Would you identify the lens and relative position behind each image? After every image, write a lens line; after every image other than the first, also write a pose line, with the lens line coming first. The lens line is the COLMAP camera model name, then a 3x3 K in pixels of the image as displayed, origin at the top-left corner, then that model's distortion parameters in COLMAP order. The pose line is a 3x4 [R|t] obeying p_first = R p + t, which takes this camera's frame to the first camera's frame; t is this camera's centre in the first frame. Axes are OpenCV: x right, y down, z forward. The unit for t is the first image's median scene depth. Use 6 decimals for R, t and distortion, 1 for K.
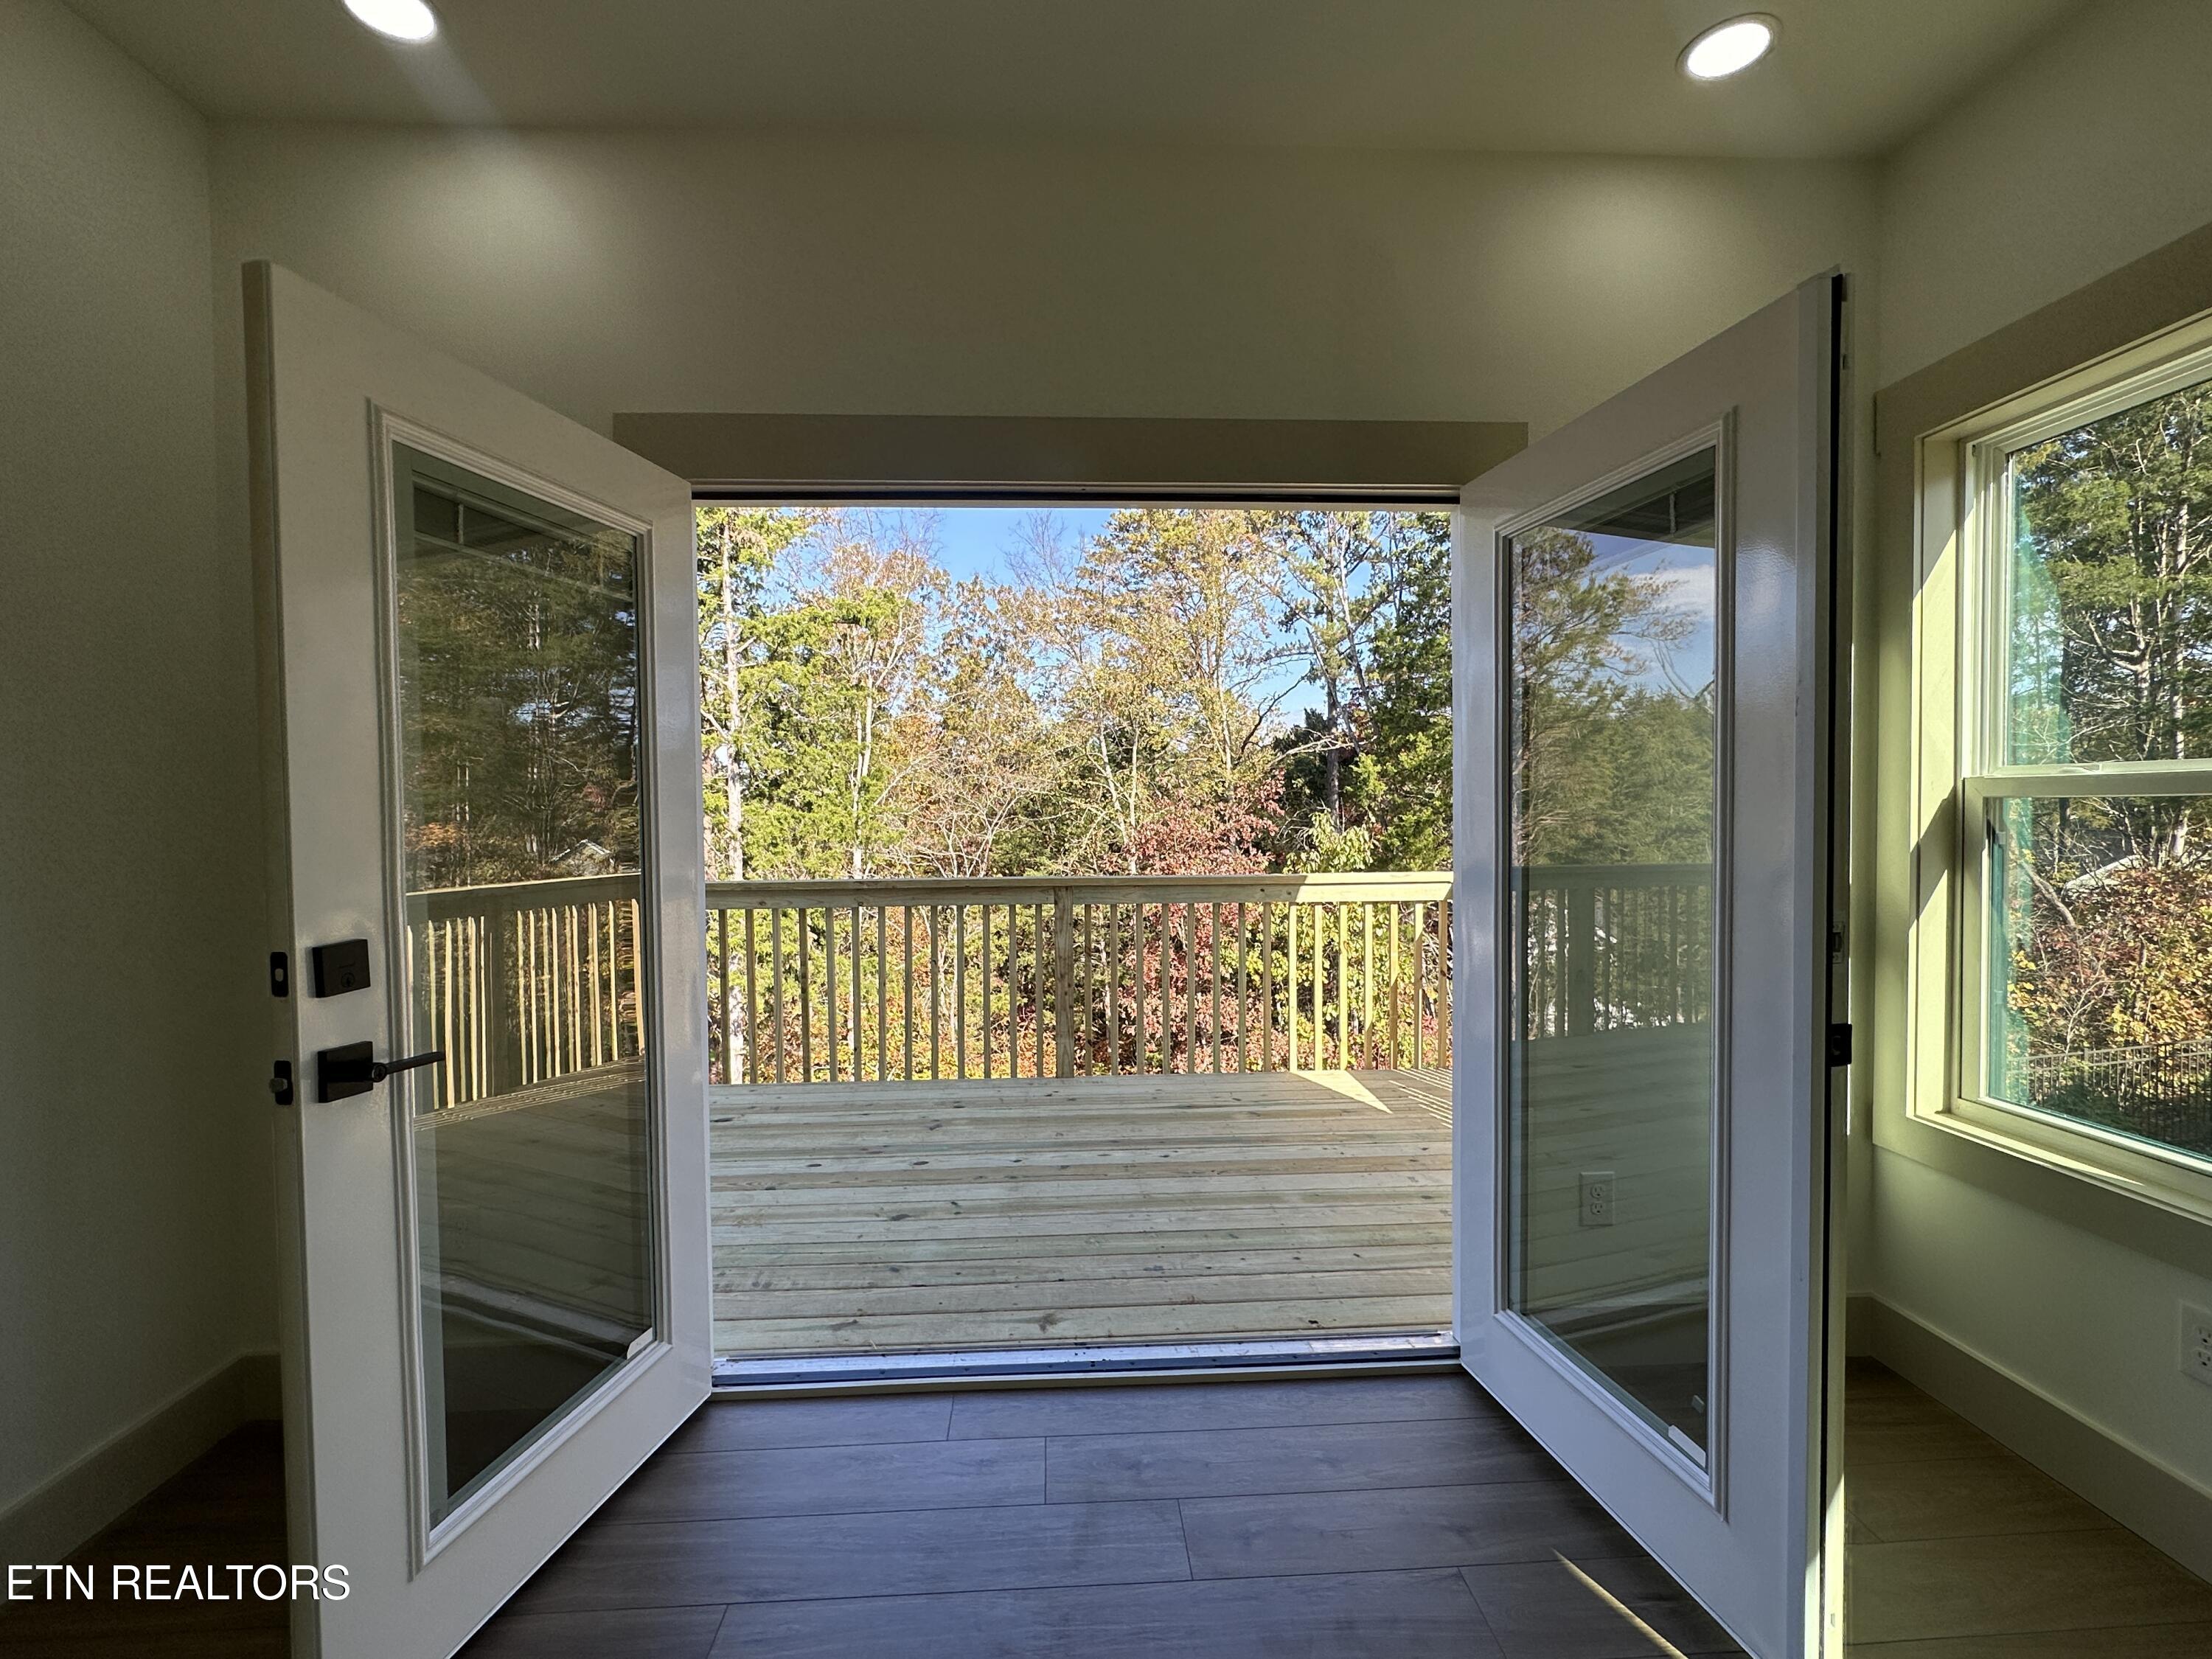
lens RADIAL K [[972.7, 0, 1109.1], [0, 972.7, 831.7], [0, 0, 1]] dist [-0.001514, 0.000511]
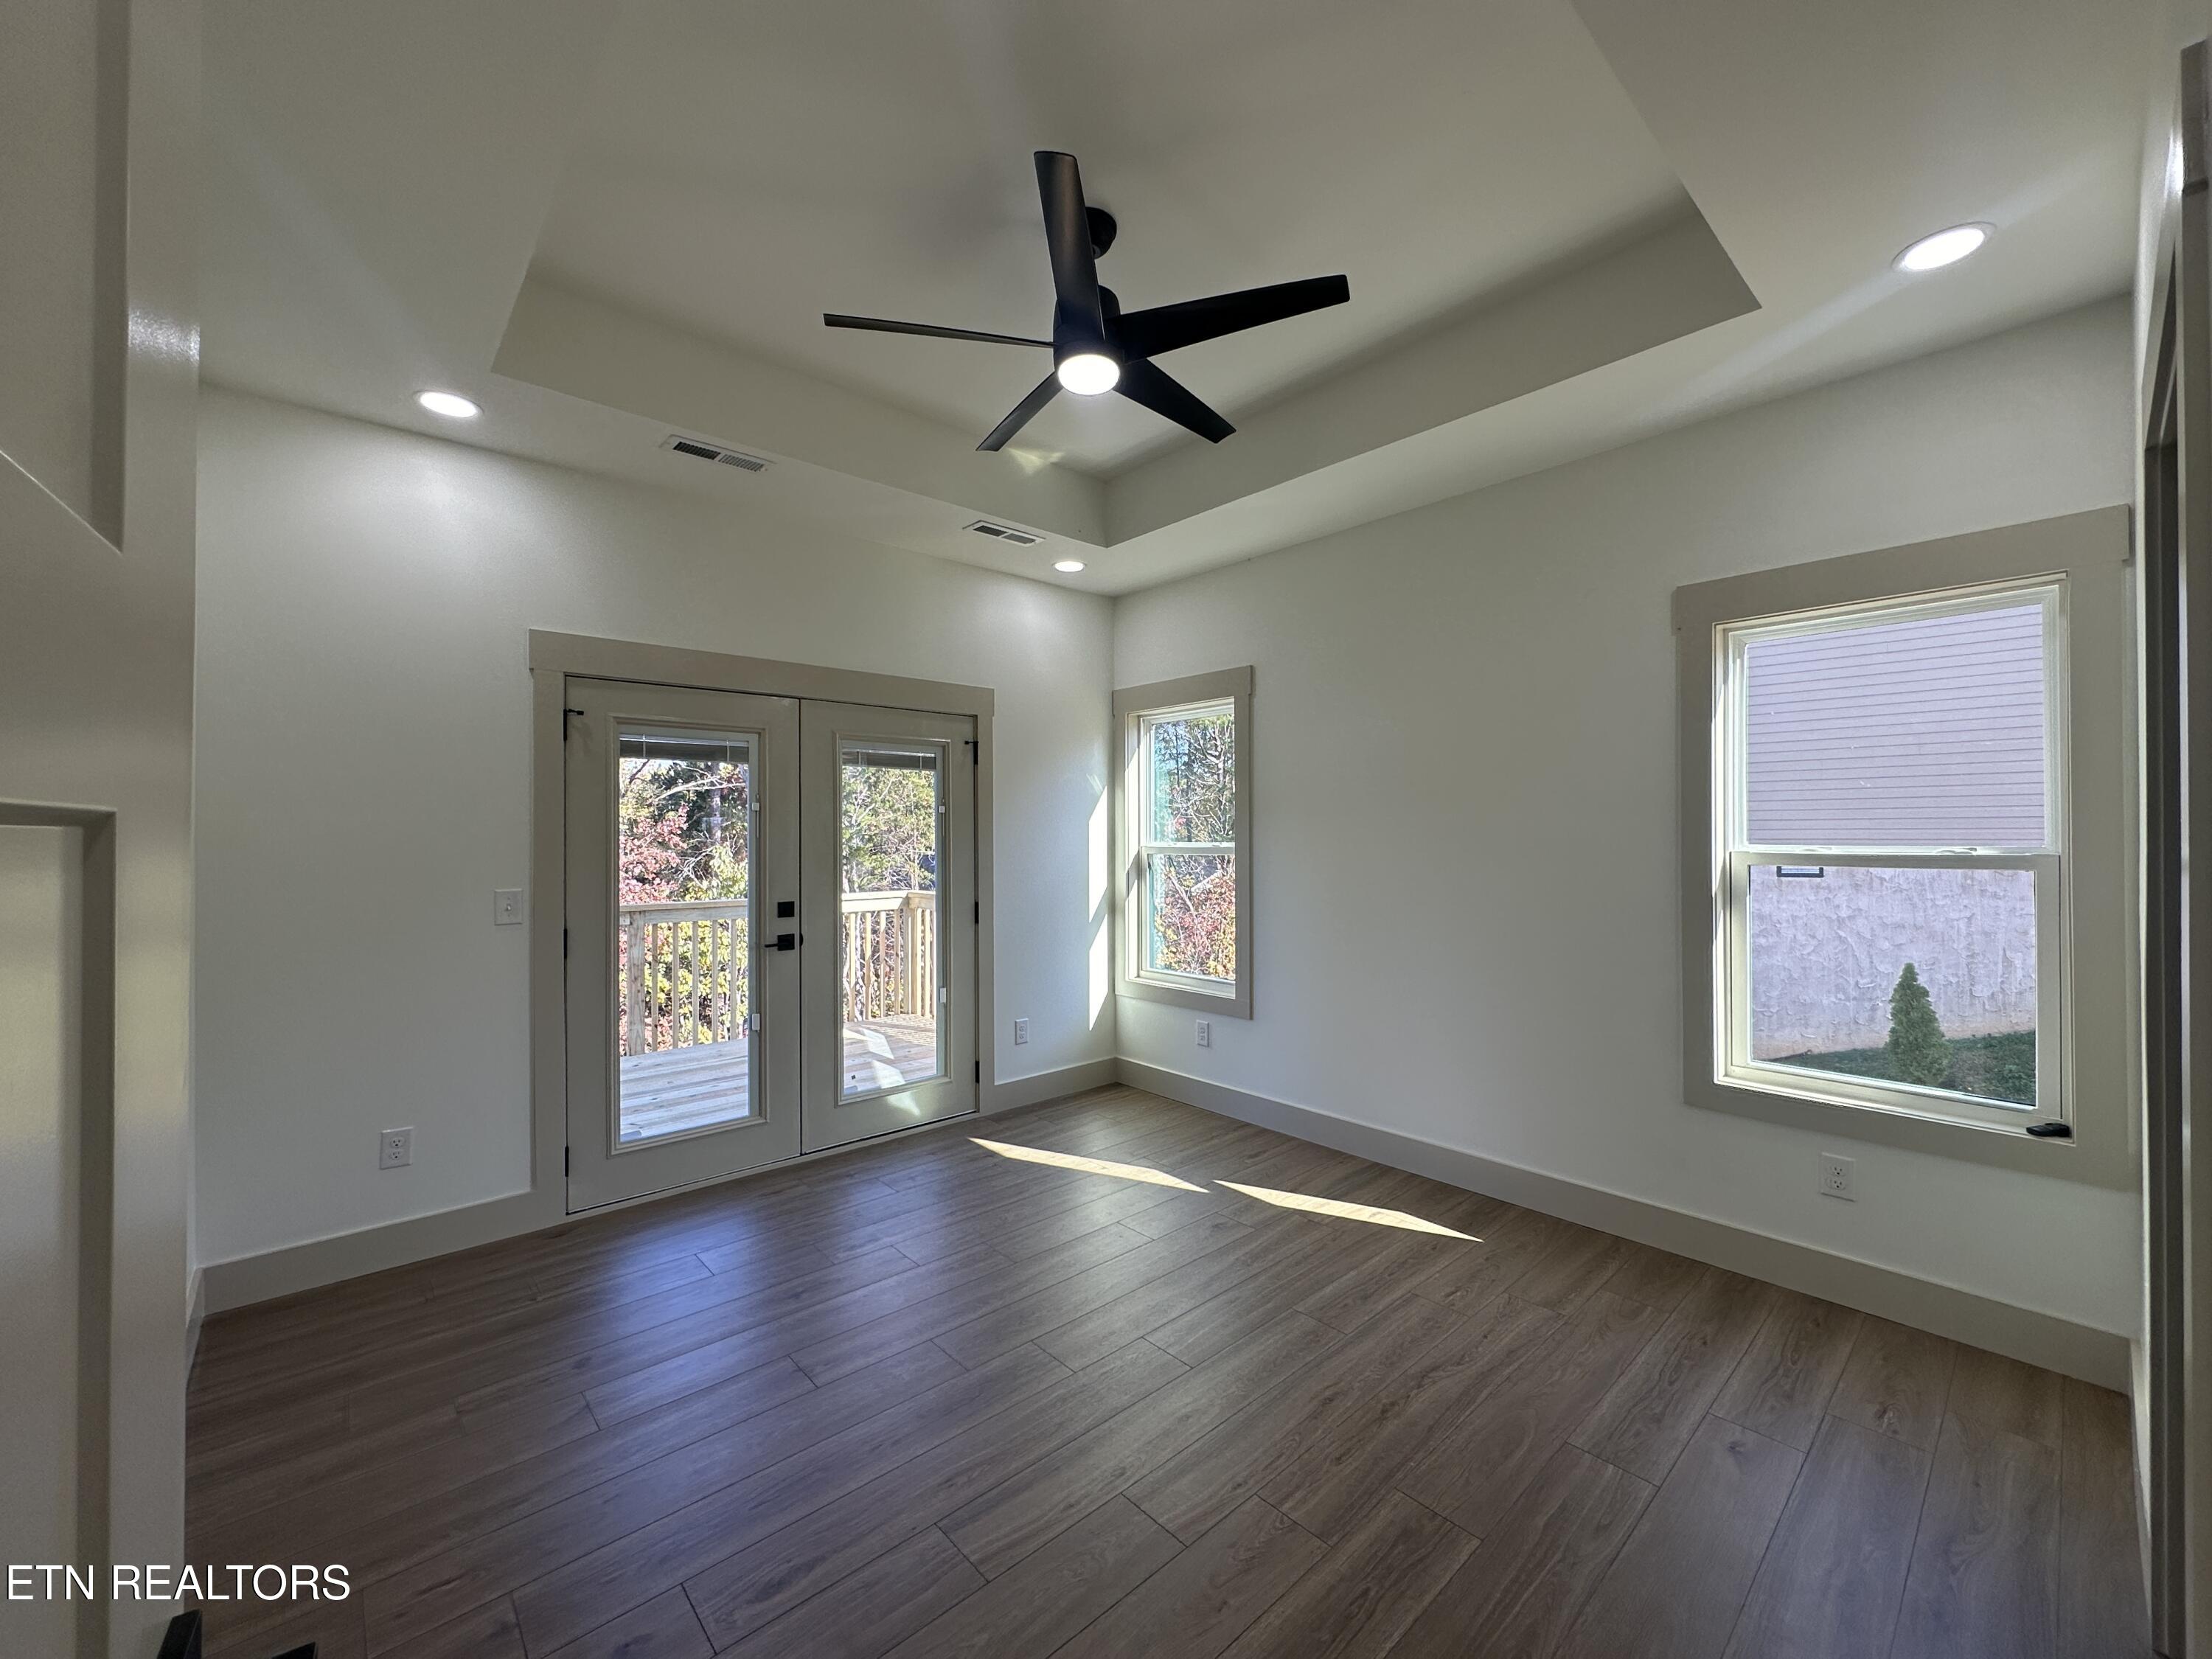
lens RADIAL K [[885.7, 0, 1106.6], [0, 885.7, 828.0], [0, 0, 1]] dist [-0.000111, -0.000001]
pose [[0.778504, 0.011499, 0.627534, -0.187174], [0.009963, 0.999480, -0.030674, -0.008856], [-0.627561, 0.030133, 0.777984, -0.216422]]
